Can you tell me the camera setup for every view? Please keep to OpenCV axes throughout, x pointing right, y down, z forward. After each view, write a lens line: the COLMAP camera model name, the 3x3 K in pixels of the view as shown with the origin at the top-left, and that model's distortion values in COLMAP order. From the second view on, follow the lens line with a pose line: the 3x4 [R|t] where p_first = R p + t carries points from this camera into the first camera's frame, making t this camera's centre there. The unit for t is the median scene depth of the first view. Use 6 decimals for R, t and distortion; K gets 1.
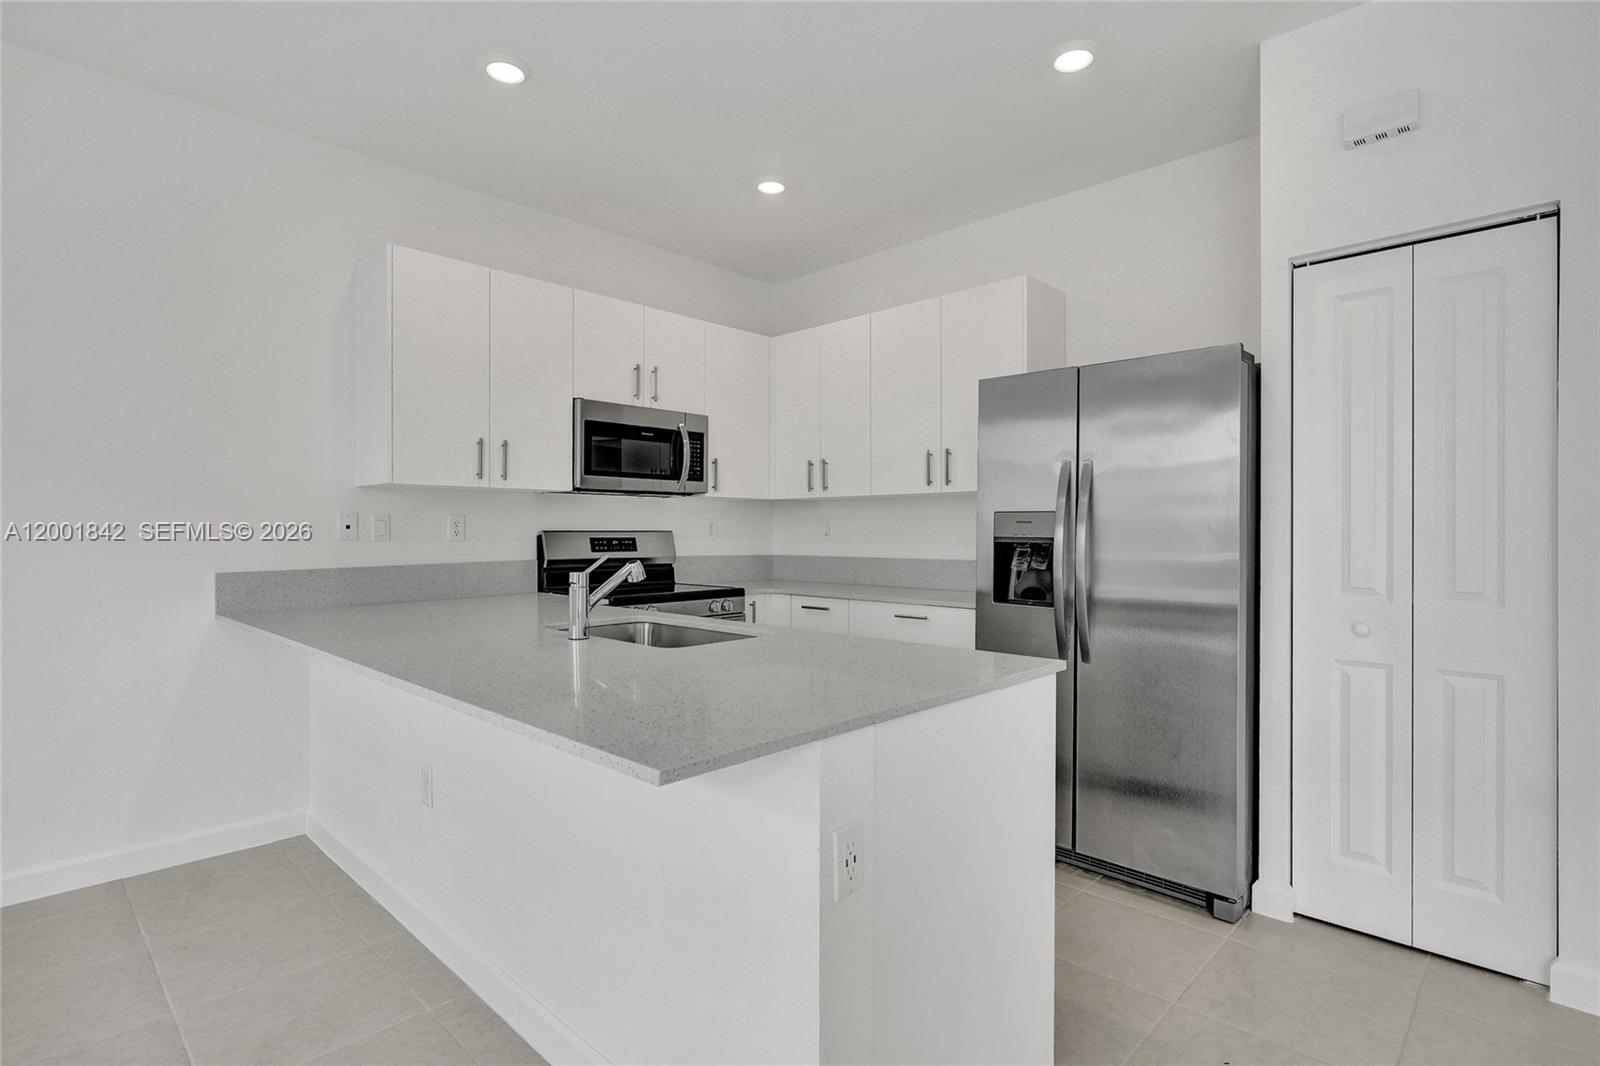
lens RADIAL K [[829.8, 0, 805.3], [0, 829.8, 546.8], [0, 0, 1]] dist [0.026607, 0.000336]
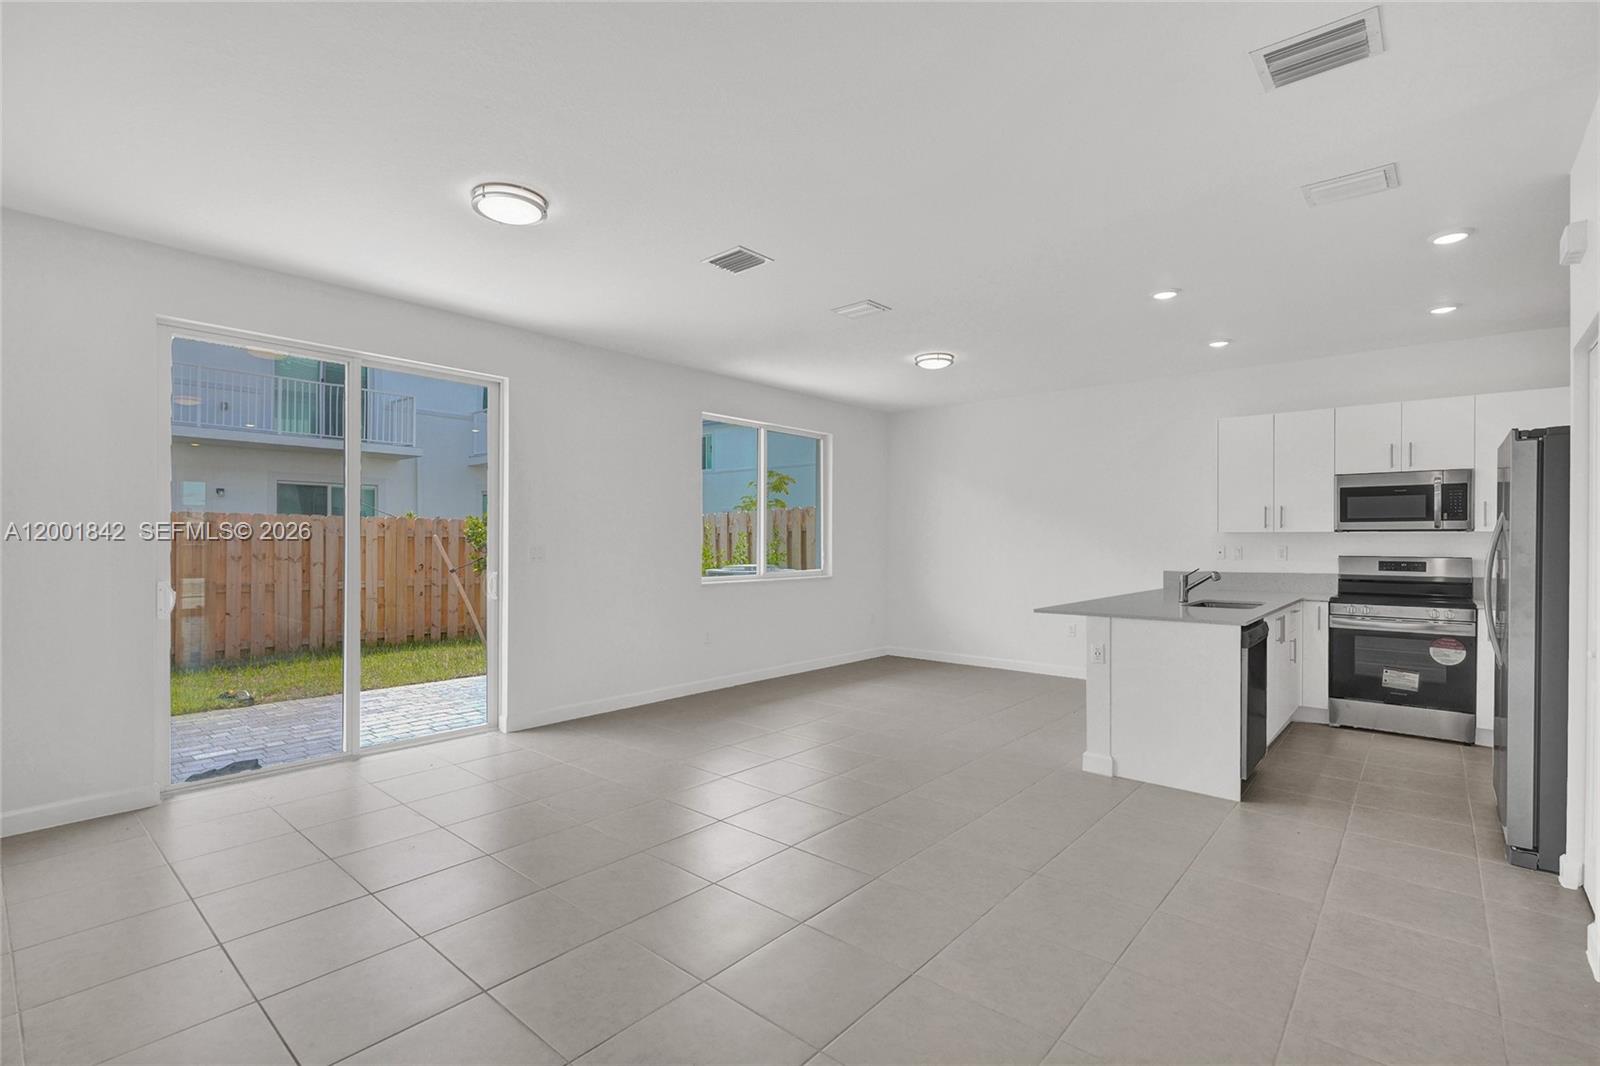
lens RADIAL K [[742.5, 0, 796.8], [0, 742.5, 538.6], [0, 0, 1]] dist [0.027564, -0.009597]
pose [[0.080100, -0.002944, -0.996782, 1.092242], [-0.017727, 0.999833, -0.004377, -0.028890], [0.996629, 0.018020, 0.080034, -0.162904]]
